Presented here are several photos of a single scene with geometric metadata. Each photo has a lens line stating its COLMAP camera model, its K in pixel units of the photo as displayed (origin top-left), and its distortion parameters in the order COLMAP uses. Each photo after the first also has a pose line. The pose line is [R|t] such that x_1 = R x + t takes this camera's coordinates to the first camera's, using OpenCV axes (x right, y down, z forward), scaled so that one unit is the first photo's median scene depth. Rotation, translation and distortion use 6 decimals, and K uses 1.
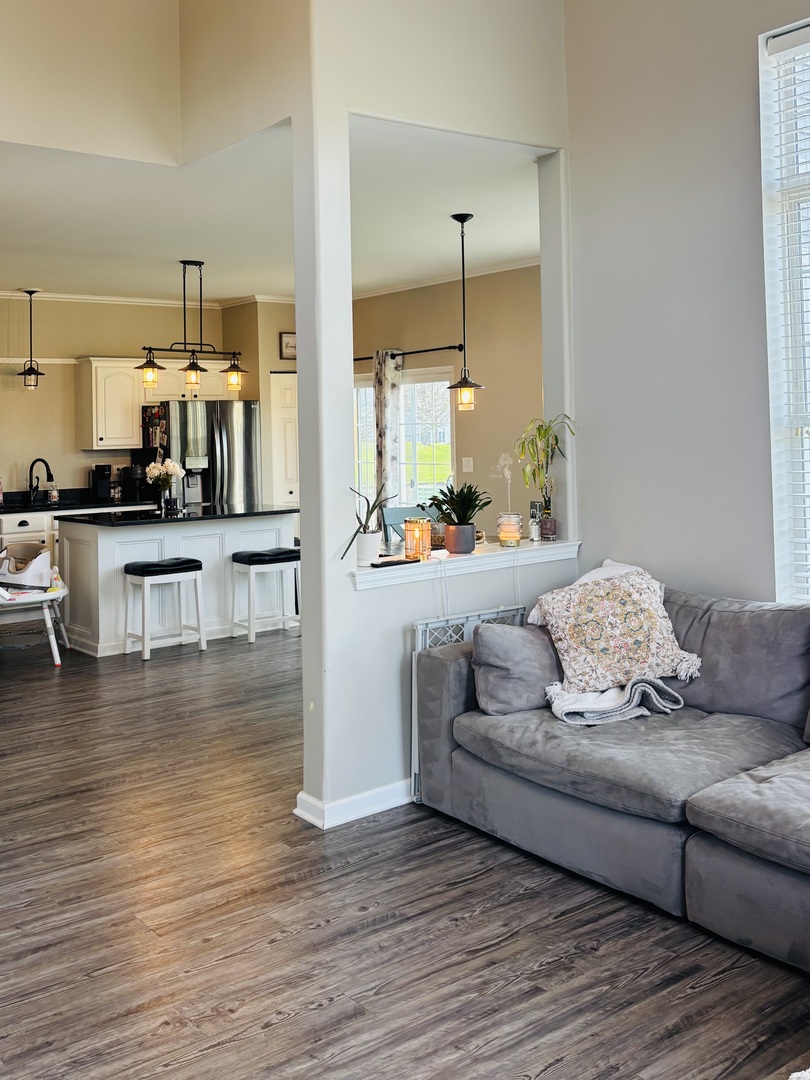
lens RADIAL K [[1087.2, 0, 406.3], [0, 1087.2, 385.2], [0, 0, 1]] dist [0.012762, 0.000852]
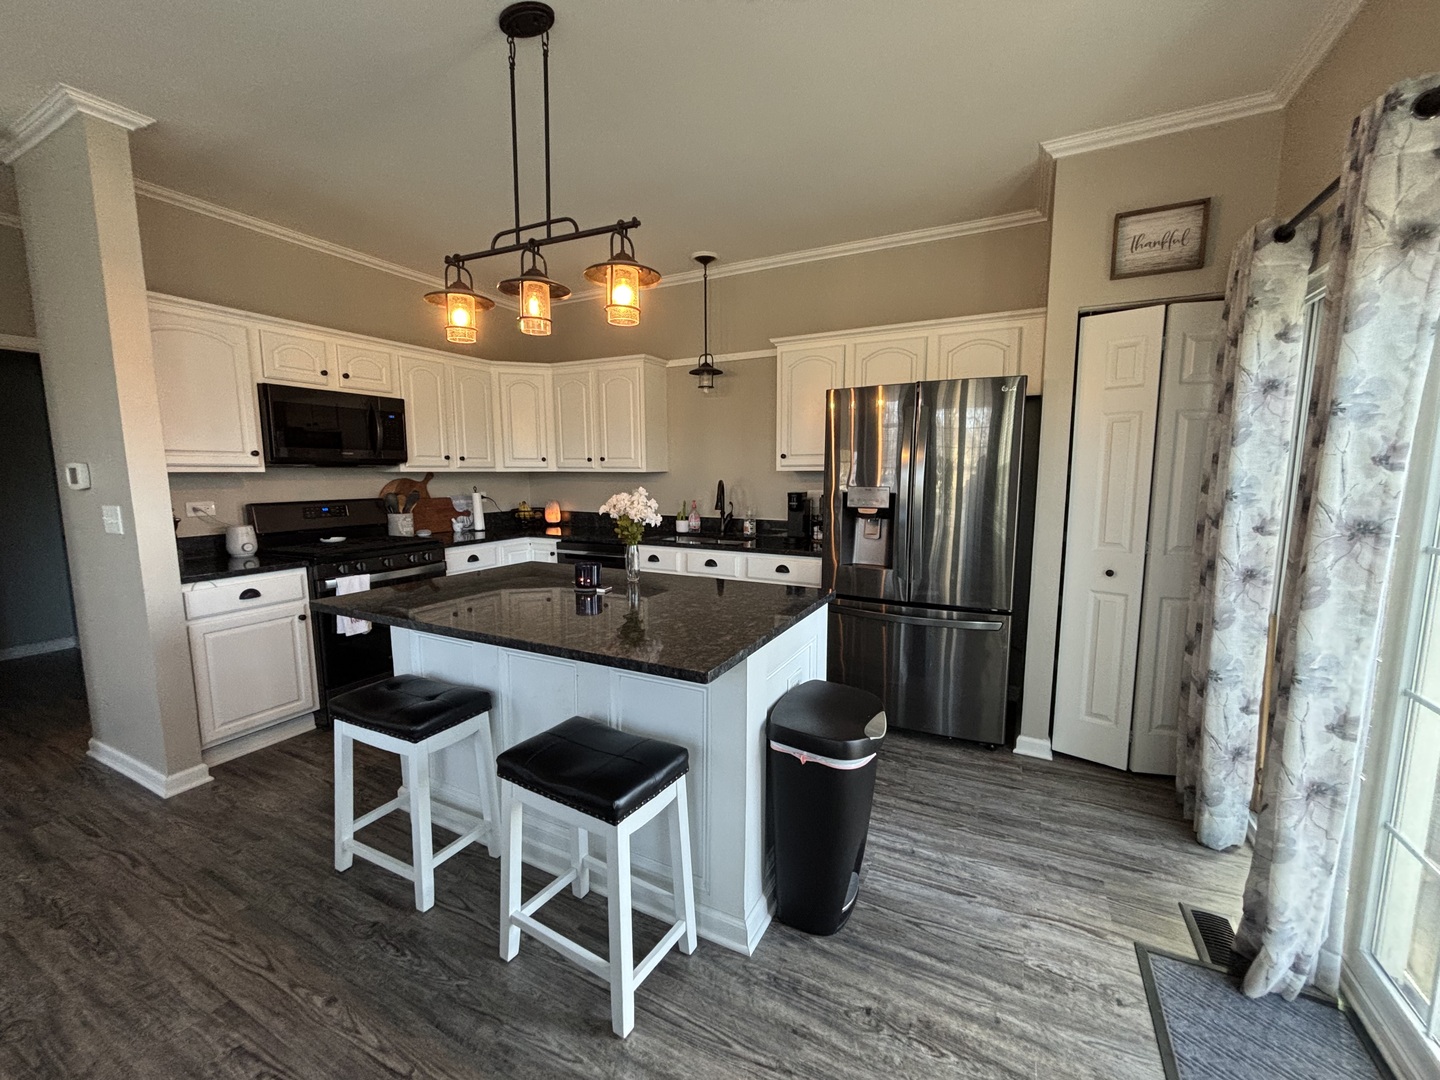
lens RADIAL K [[579.5, 0, 720.0], [0, 579.5, 540.0], [0, 0, 1]] dist [0.001256, -0.000212]
pose [[0.419366, 0.130450, -0.898396, 0.049776], [0.030546, 0.987034, 0.157579, 0.043025], [0.907303, -0.093525, 0.409944, 0.802098]]
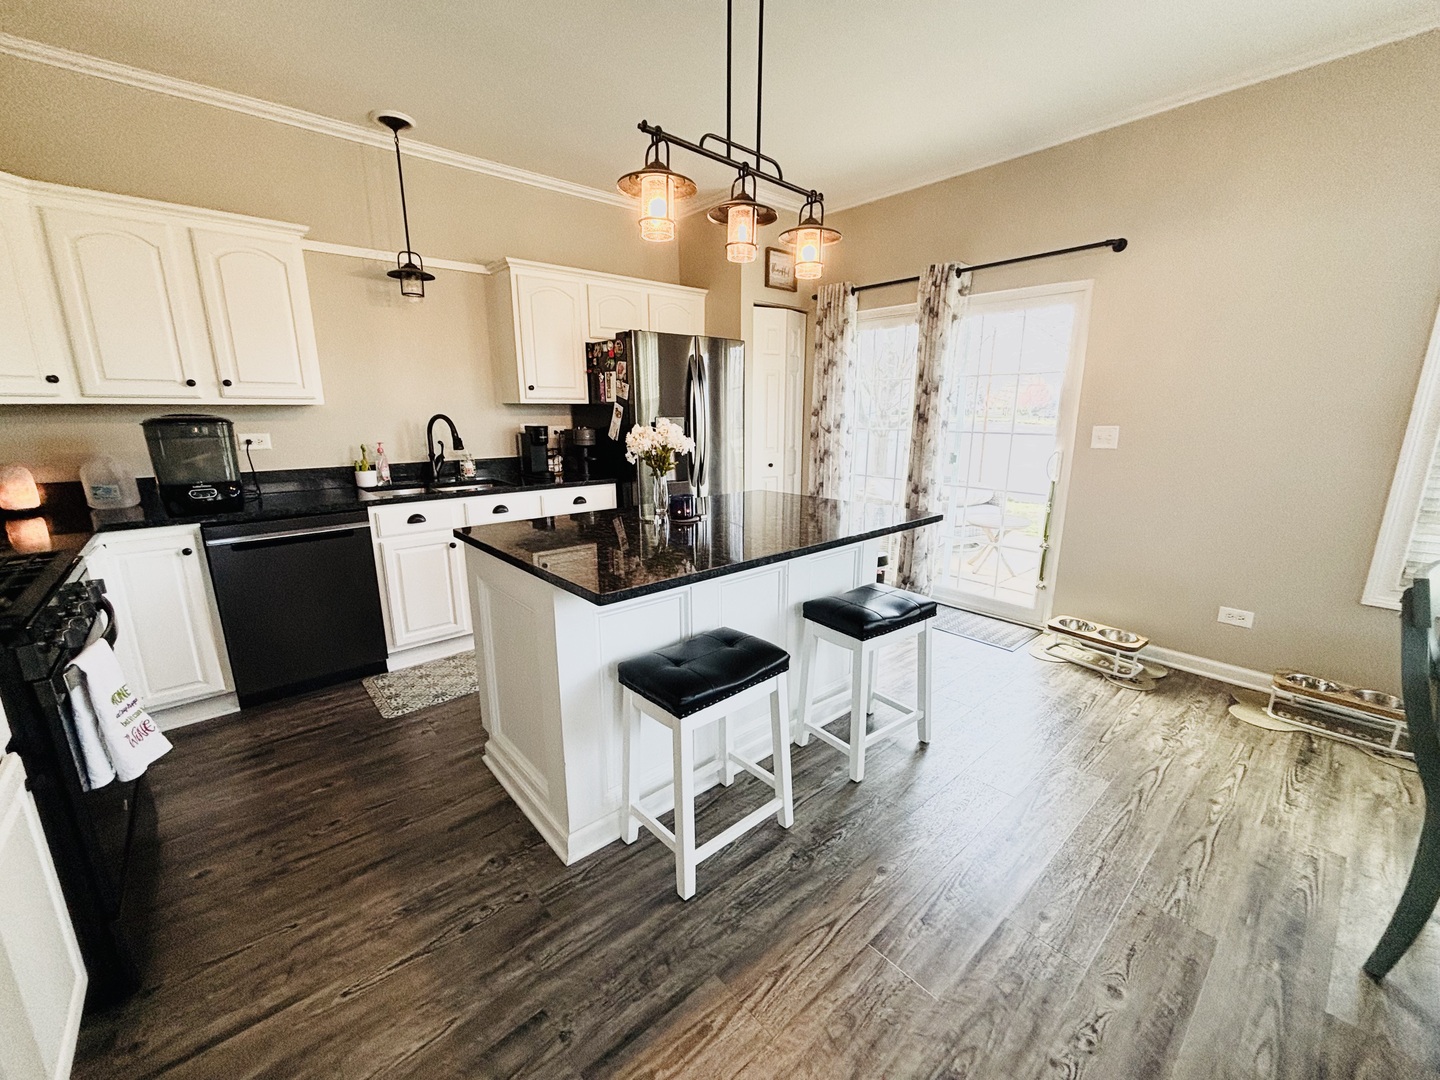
lens RADIAL K [[579.5, 0, 720.0], [0, 579.5, 540.0], [0, 0, 1]] dist [0.001256, -0.000212]
pose [[0.998397, 0.008750, 0.055913, -0.180954], [-0.023200, 0.964425, 0.263337, 0.042972], [-0.051620, -0.264212, 0.963082, 0.615587]]
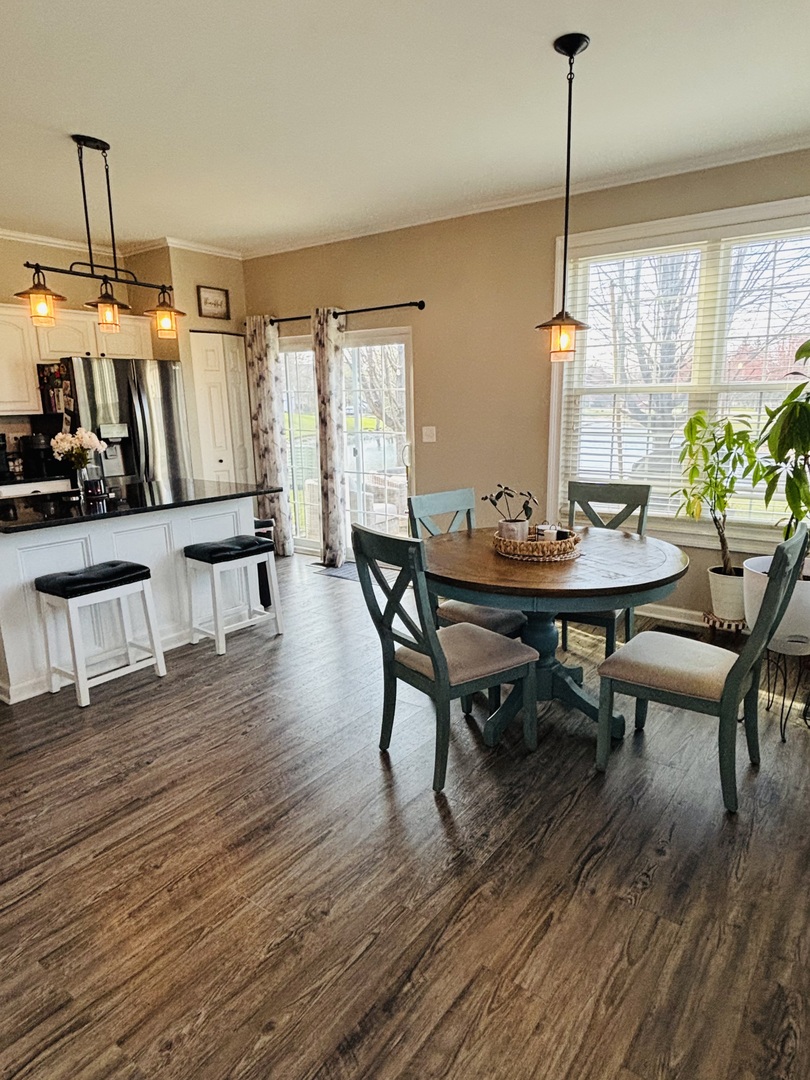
lens RADIAL K [[647.6, 0, 442.0], [0, 647.6, 545.3], [0, 0, 1]] dist [0.010943, -0.030890]
pose [[0.954452, -0.052134, 0.293773, -0.098514], [-0.024213, 0.967834, 0.250423, 0.022798], [-0.297379, -0.246130, 0.922489, 0.413859]]
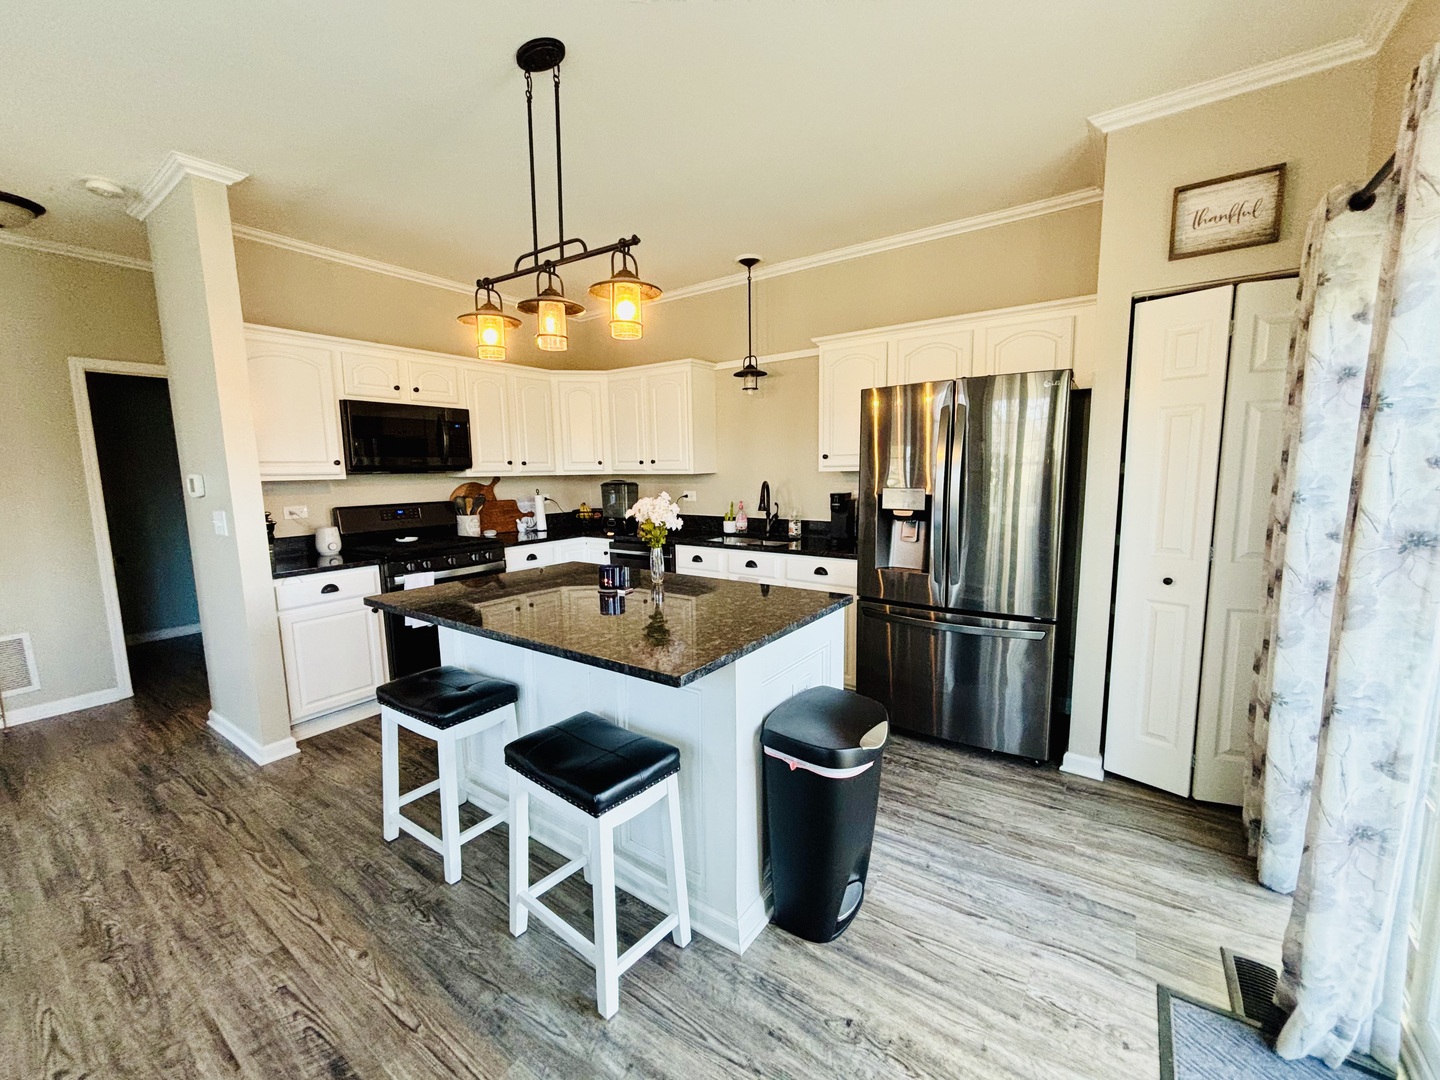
lens RADIAL K [[579.5, 0, 720.0], [0, 579.5, 540.0], [0, 0, 1]] dist [0.001256, -0.000212]
pose [[0.289016, 0.136882, -0.947488, 0.062121], [0.048638, 0.986347, 0.157332, 0.040699], [0.956088, -0.091555, 0.278412, 0.825970]]
